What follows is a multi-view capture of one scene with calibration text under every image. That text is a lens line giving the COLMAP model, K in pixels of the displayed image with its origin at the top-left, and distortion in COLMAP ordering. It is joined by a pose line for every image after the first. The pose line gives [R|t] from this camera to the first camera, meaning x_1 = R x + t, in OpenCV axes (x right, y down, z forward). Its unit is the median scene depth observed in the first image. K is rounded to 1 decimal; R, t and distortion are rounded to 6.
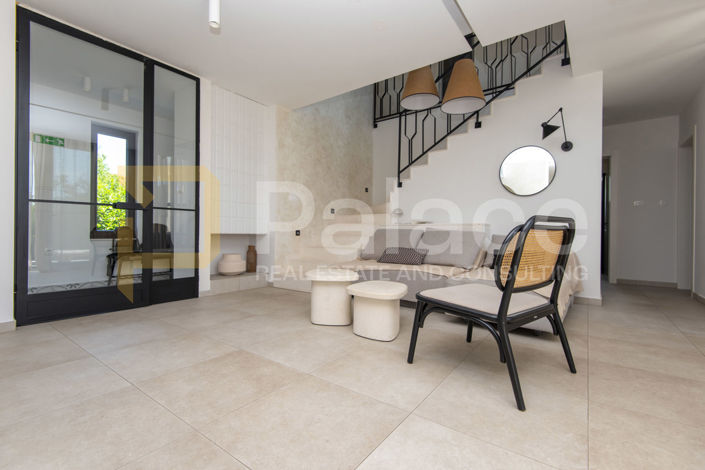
lens RADIAL K [[322.2, 0, 354.1], [0, 322.2, 237.8], [0, 0, 1]] dist [-0.009713, -0.003765]
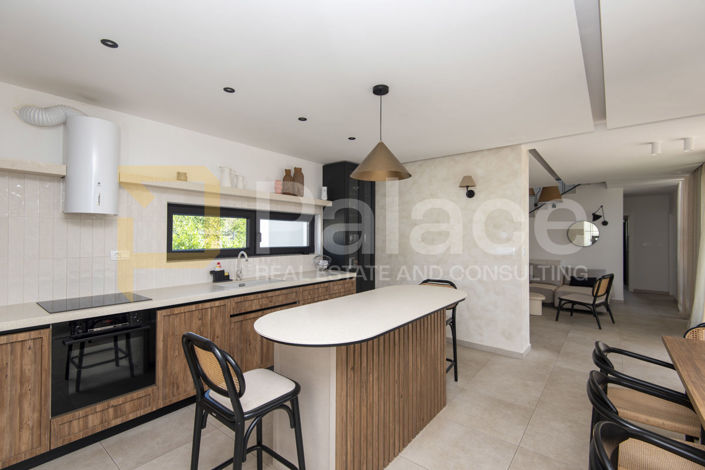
lens RADIAL K [[322.2, 0, 348.9], [0, 322.2, 235.4], [0, 0, 1]] dist [-0.009713, -0.003765]
pose [[0.998599, -0.002466, -0.052850, -0.840049], [0.001715, 0.999897, -0.014244, -0.191093], [0.052880, 0.014134, 0.998501, -1.094555]]
